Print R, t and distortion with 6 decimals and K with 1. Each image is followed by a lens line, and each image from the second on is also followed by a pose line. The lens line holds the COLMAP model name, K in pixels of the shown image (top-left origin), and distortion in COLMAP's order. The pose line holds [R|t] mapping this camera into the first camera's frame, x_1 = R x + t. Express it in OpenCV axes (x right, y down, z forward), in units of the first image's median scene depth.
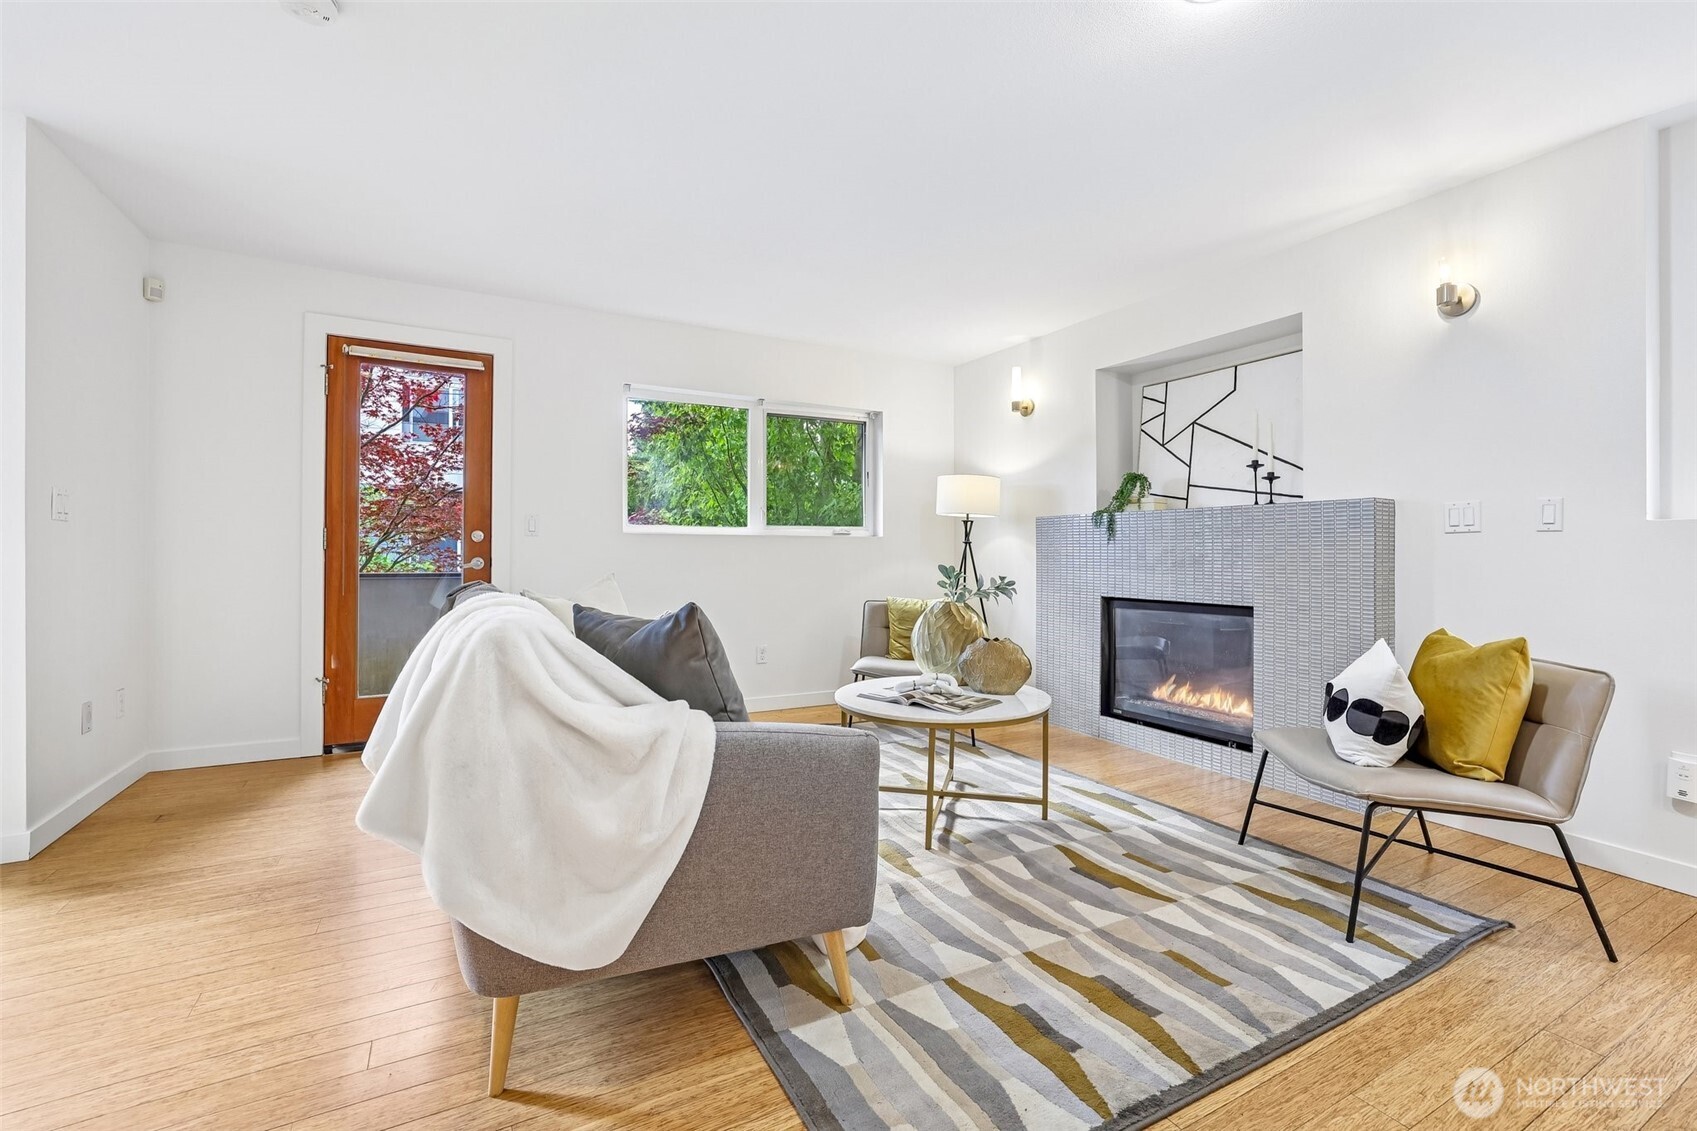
lens RADIAL K [[736.4, 0, 857.4], [0, 736.4, 558.8], [0, 0, 1]] dist [-0.036227, 0.013404]
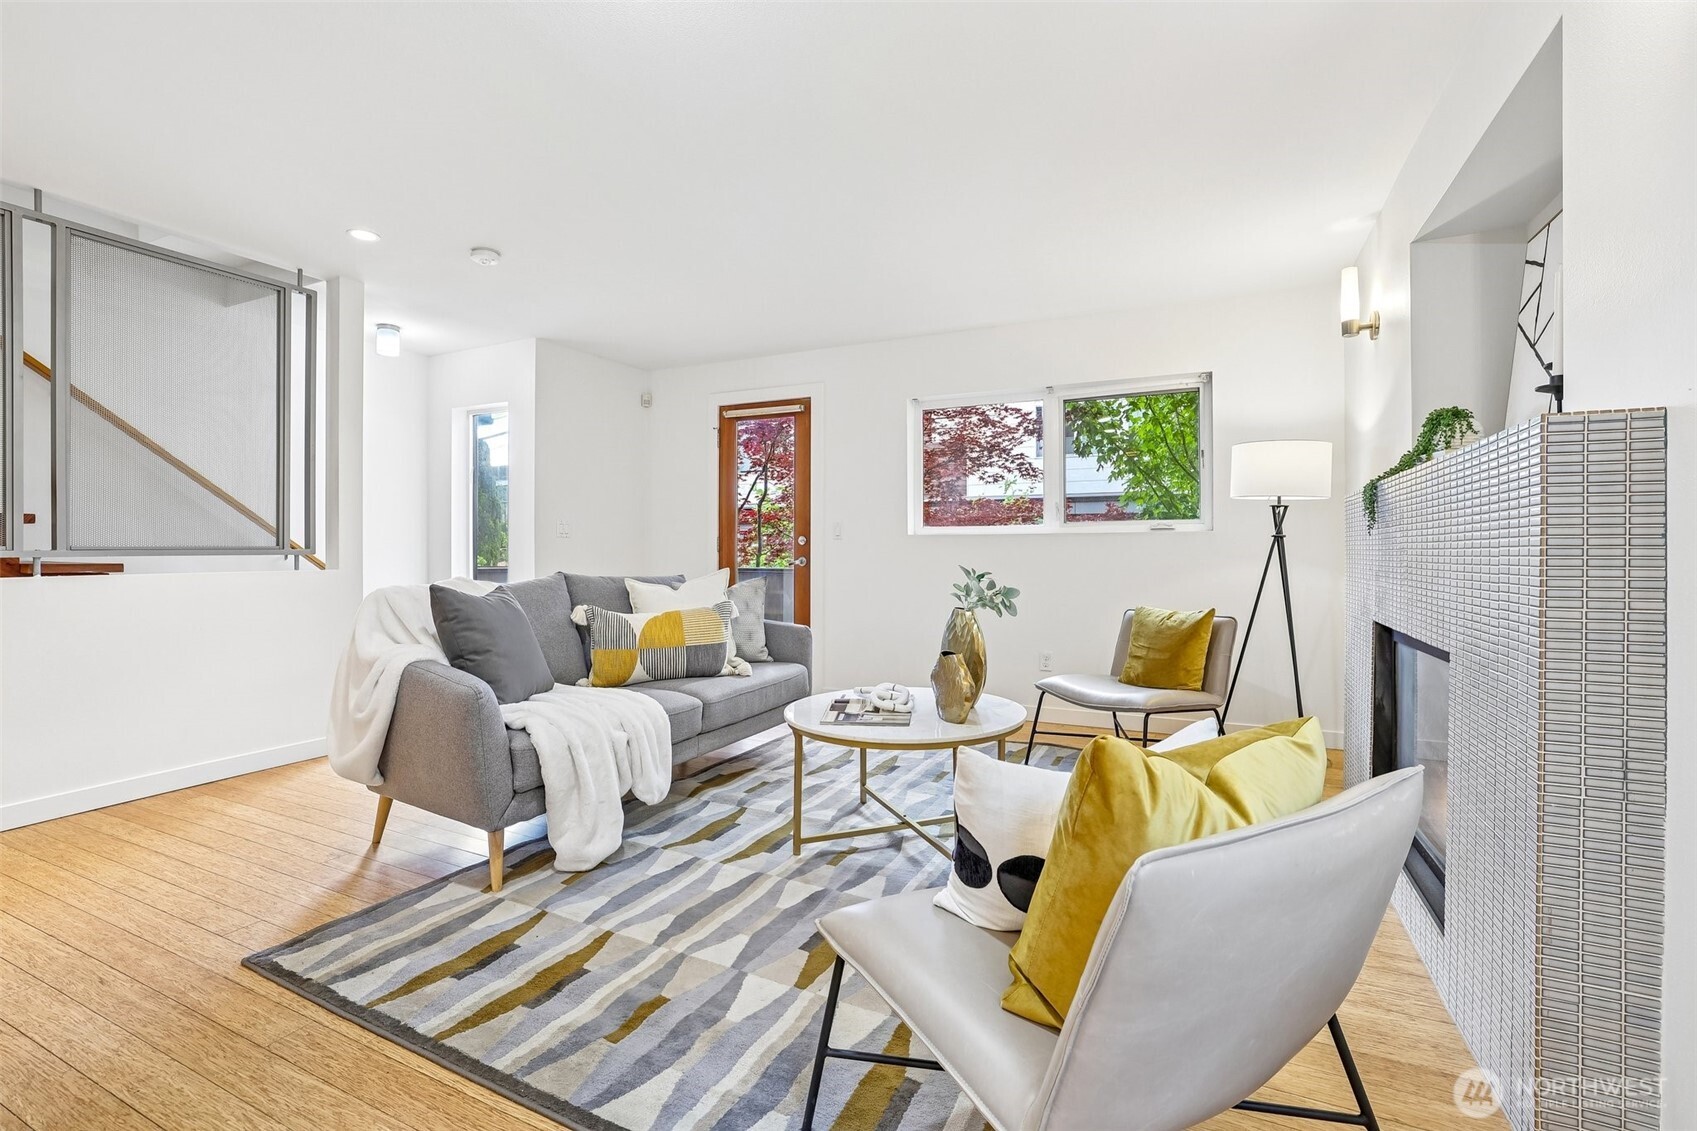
lens RADIAL K [[736.4, 0, 849.6], [0, 736.4, 580.0], [0, 0, 1]] dist [-0.036227, 0.013404]
pose [[0.582092, 0.024477, -0.812754, 0.705794], [-0.000656, 0.999561, 0.029633, -0.001667], [0.813122, -0.016715, 0.581853, 0.370011]]
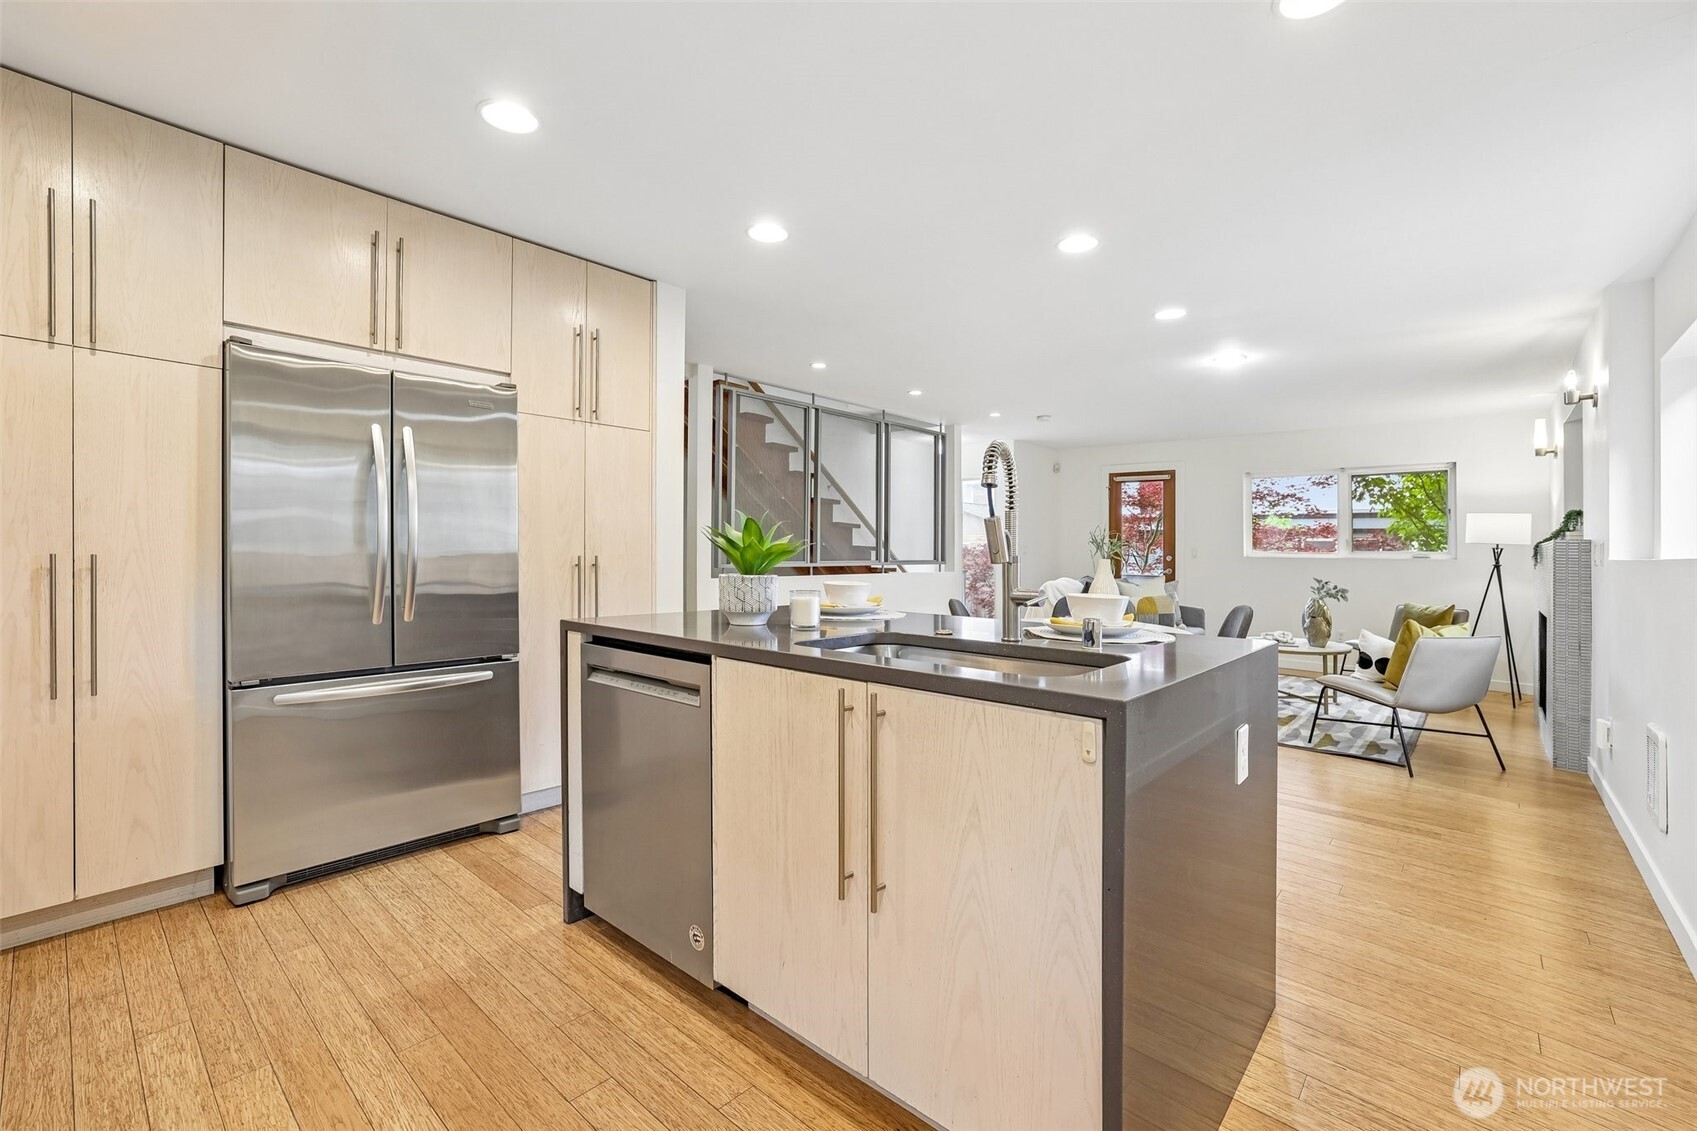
lens RADIAL K [[736.4, 0, 865.6], [0, 736.4, 548.2], [0, 0, 1]] dist [-0.036227, 0.013404]
pose [[0.364264, -0.001632, -0.931294, 1.331835], [-0.018985, 0.999778, -0.009178, -0.028690], [0.931102, 0.021024, 0.364152, -0.675625]]
